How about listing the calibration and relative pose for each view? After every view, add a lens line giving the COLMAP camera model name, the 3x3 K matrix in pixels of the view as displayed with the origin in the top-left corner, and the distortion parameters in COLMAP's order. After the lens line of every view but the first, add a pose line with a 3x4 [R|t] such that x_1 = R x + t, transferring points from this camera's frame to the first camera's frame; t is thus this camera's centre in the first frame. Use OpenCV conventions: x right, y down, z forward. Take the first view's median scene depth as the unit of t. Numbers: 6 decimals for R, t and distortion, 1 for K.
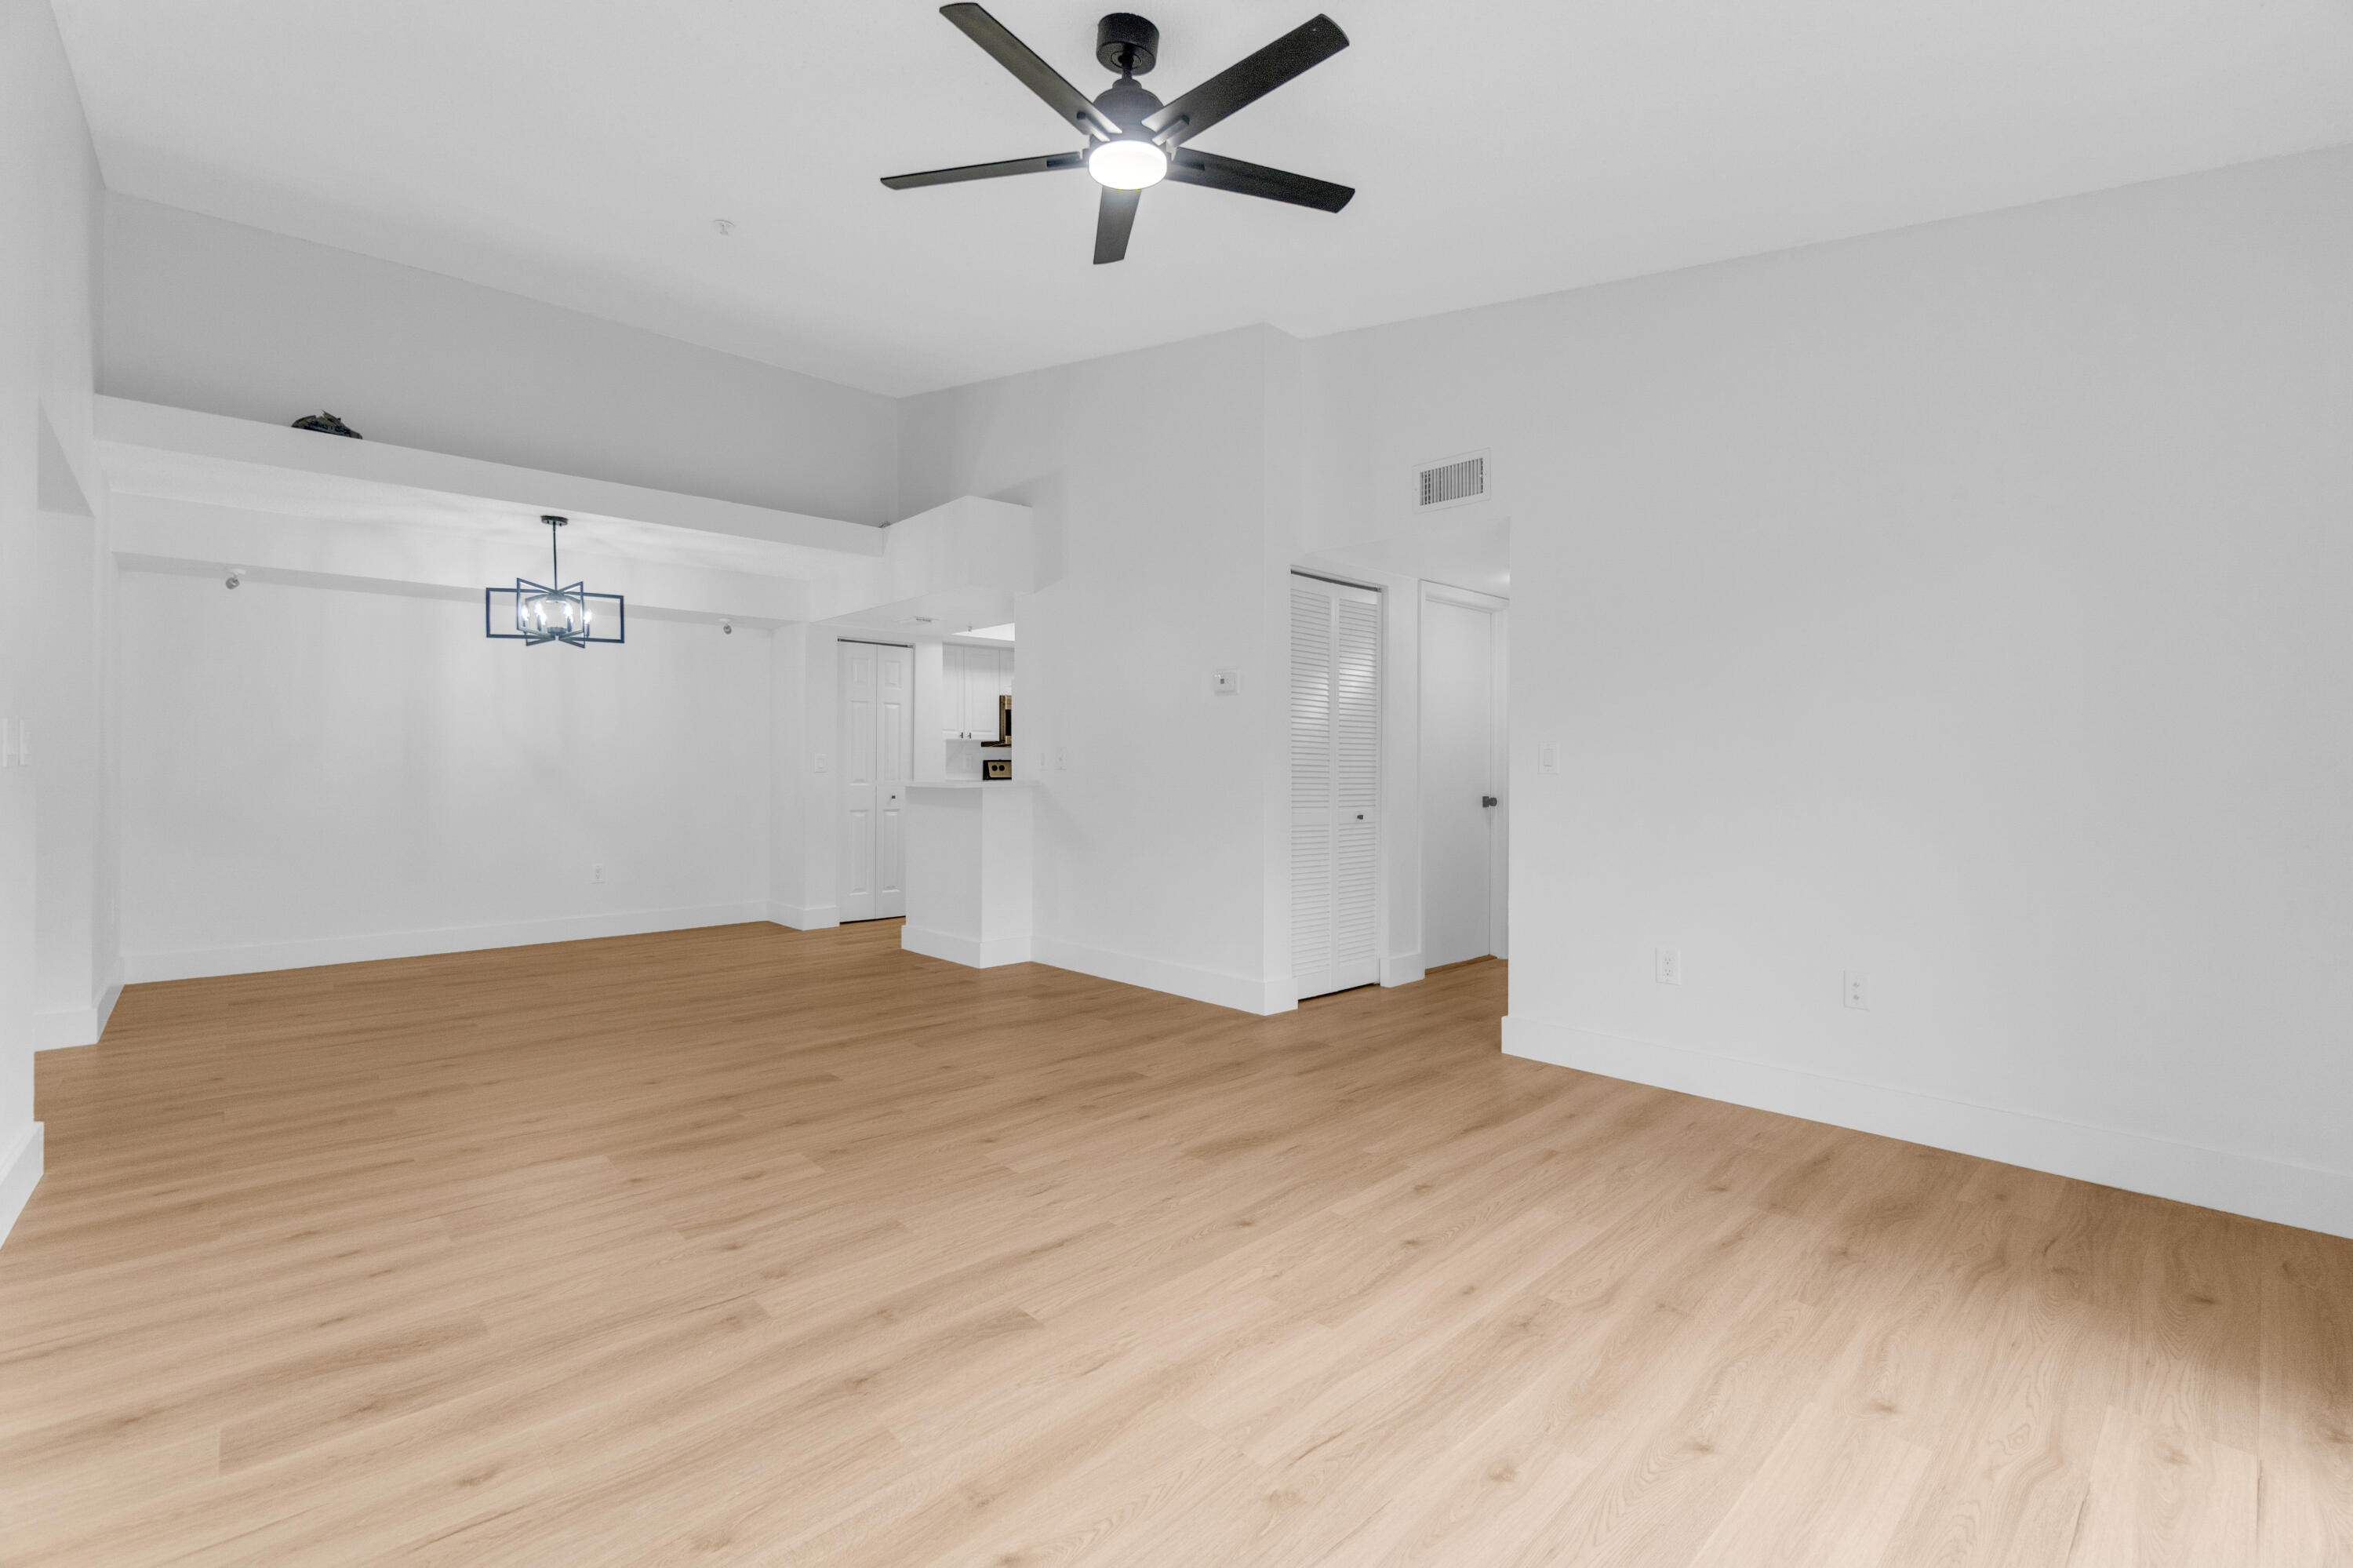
lens RADIAL K [[1035.0, 0, 1133.8], [0, 1035.0, 775.1], [0, 0, 1]] dist [-0.009216, 0.003104]
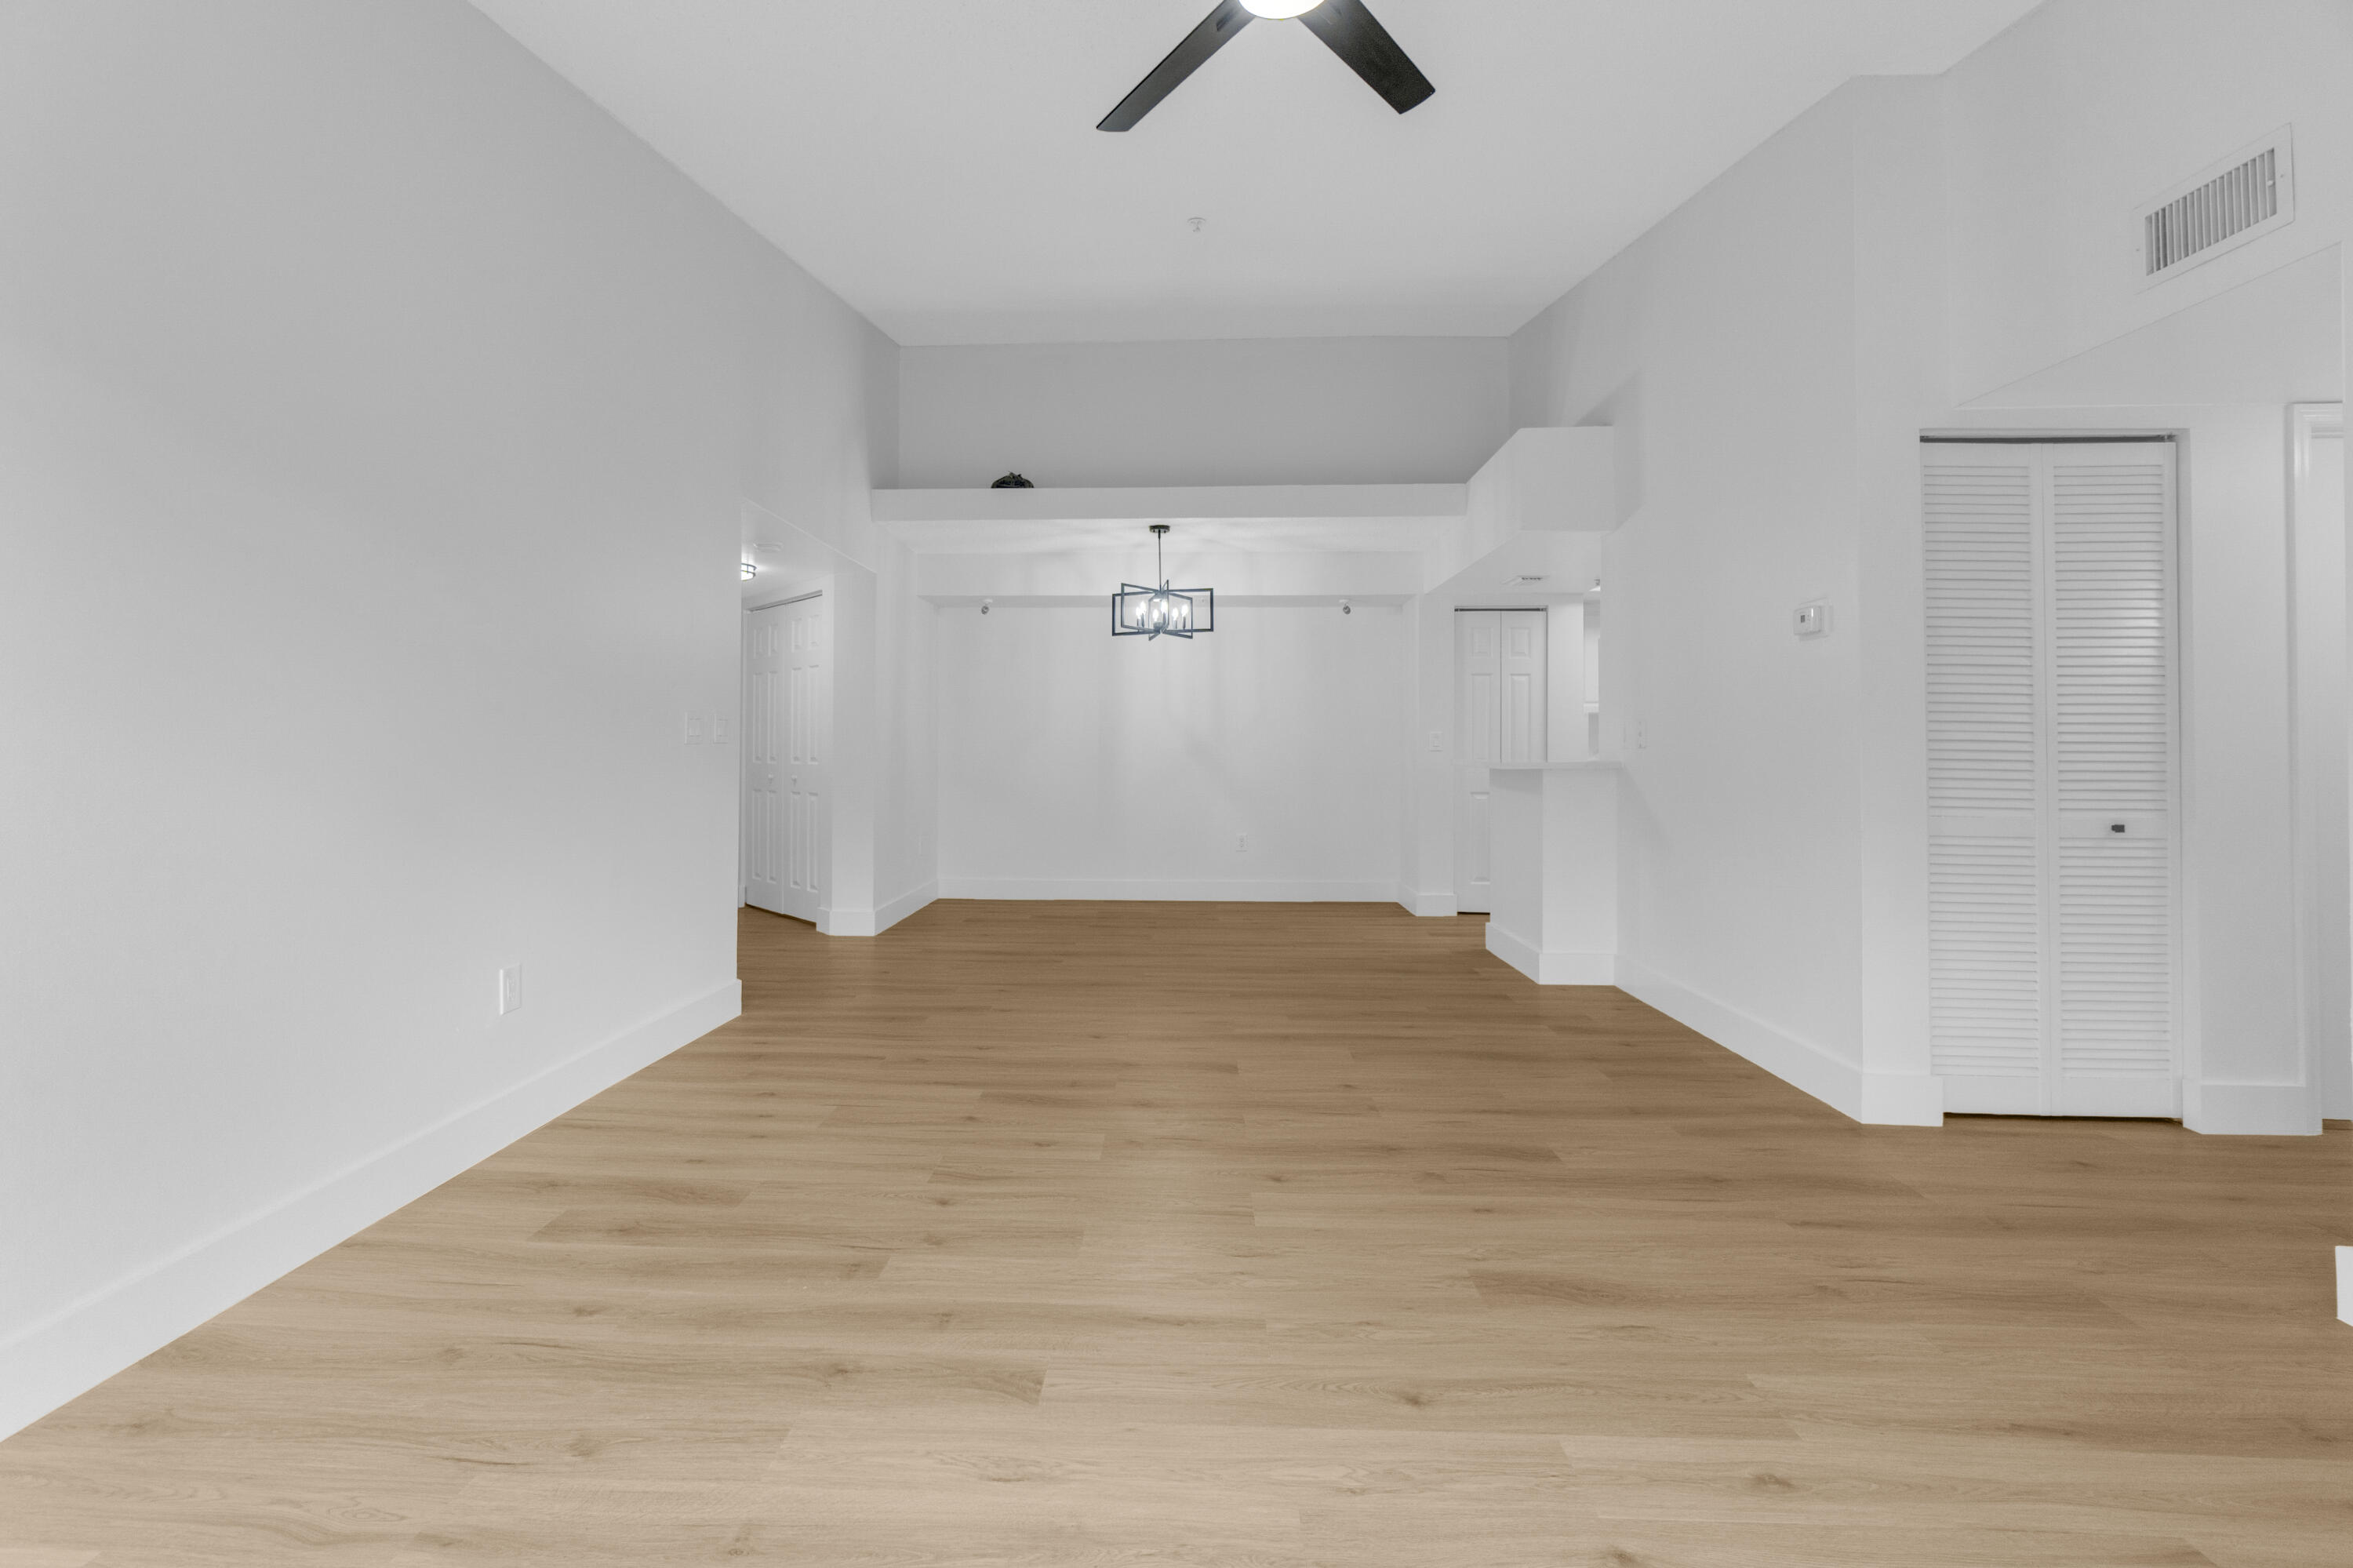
lens RADIAL K [[1035.0, 0, 1171.5], [0, 1035.0, 740.8], [0, 0, 1]] dist [-0.009216, 0.003104]
pose [[0.708133, -0.004056, -0.706067, 0.344294], [-0.005753, 0.999917, -0.011514, 0.000083], [0.706055, 0.012215, 0.708051, 0.277612]]
